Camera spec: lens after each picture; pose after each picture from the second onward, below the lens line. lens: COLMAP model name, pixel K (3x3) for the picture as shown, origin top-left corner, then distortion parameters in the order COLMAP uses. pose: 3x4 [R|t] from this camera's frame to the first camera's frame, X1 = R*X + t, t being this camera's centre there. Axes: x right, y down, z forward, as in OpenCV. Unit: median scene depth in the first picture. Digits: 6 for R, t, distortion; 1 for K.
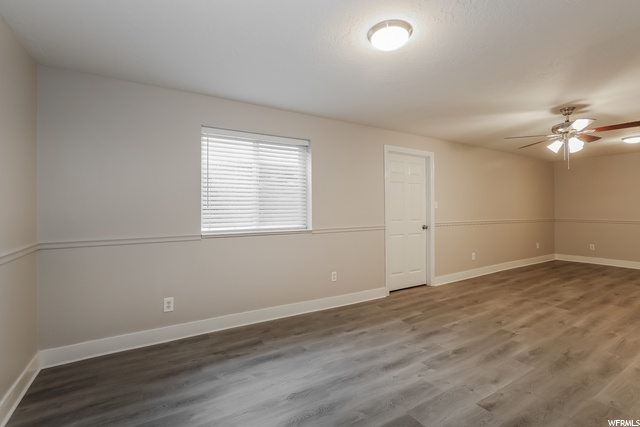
lens RADIAL K [[296.4, 0, 317.5], [0, 296.4, 212.0], [0, 0, 1]] dist [-0.016450, 0.001728]
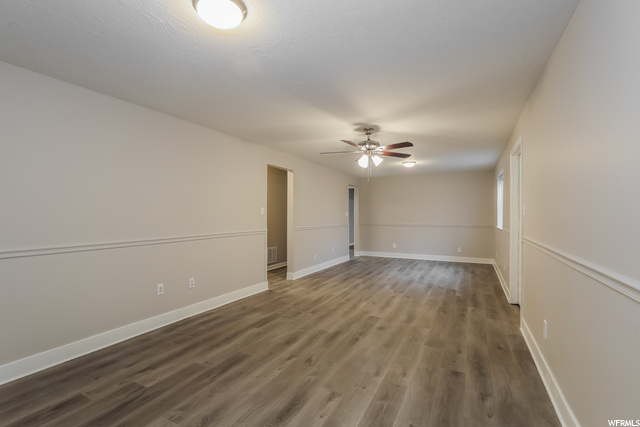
lens RADIAL K [[296.4, 0, 321.0], [0, 296.4, 214.0], [0, 0, 1]] dist [-0.016450, 0.001728]
pose [[-0.850836, 0.006543, -0.525390, 1.604797], [0.003549, 0.999971, 0.006706, -0.032300], [0.525419, 0.003841, -0.850835, 1.858549]]
